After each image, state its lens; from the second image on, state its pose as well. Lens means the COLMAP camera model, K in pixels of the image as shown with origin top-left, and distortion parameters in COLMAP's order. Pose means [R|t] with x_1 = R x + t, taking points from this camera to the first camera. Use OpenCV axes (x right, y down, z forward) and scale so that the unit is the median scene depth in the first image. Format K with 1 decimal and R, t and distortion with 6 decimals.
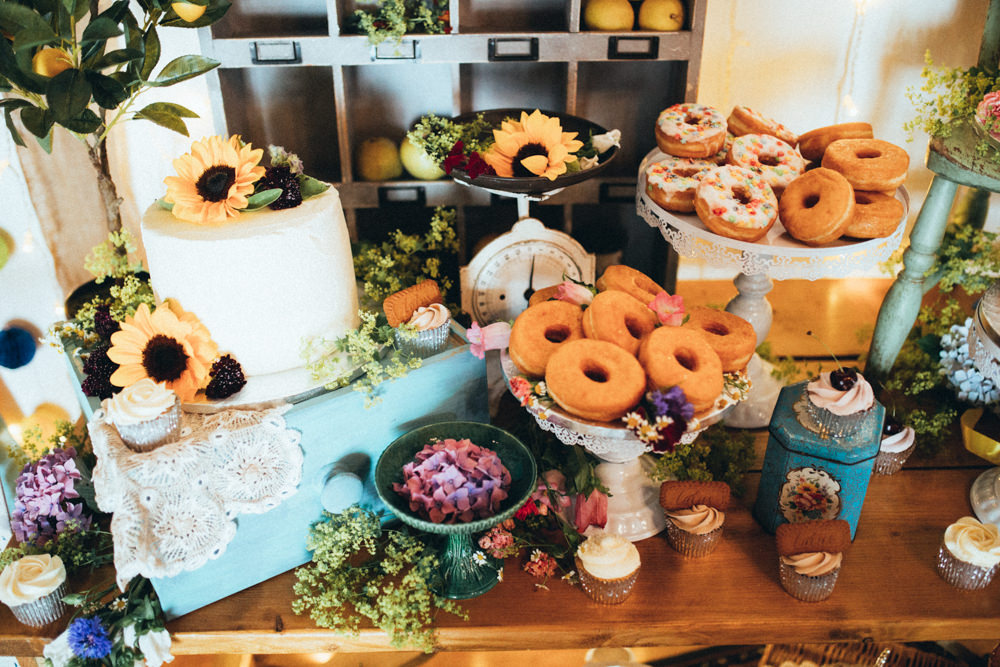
lens RADIAL K [[1005.8, 0, 502.9], [0, 1005.8, 332.0], [0, 0, 1]] dist [-0.009170, 0.000000]
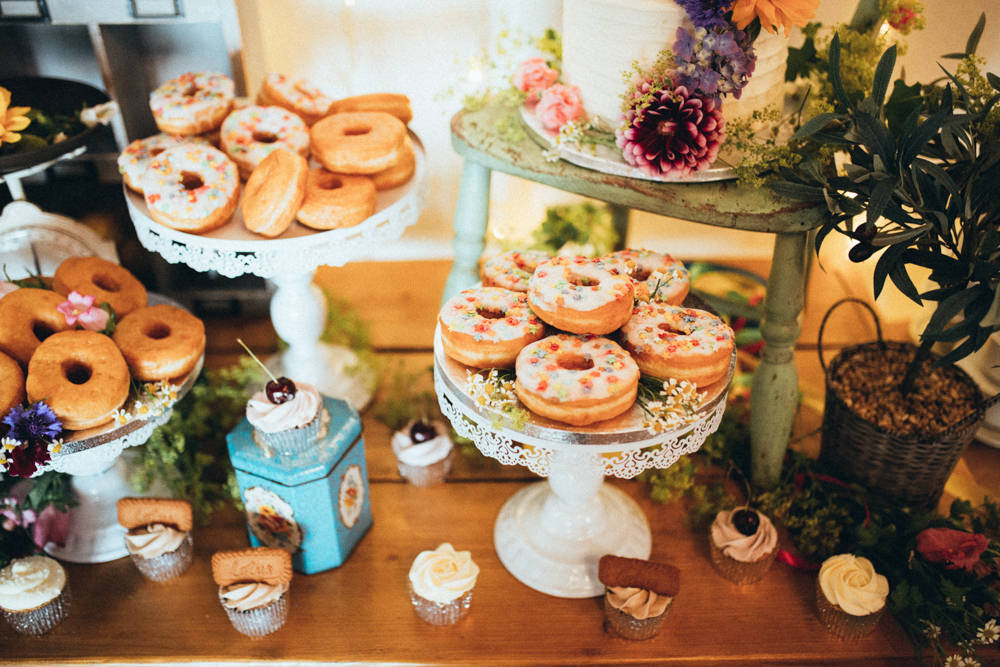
lens RADIAL K [[1005.8, 0, 497.4], [0, 1005.8, 333.7], [0, 0, 1]] dist [-0.009170, 0.000000]
pose [[0.999489, 0.006544, -0.031296, 0.508866], [-0.005081, 0.998900, 0.046612, -0.040924], [0.031567, -0.046429, 0.998423, 0.116221]]
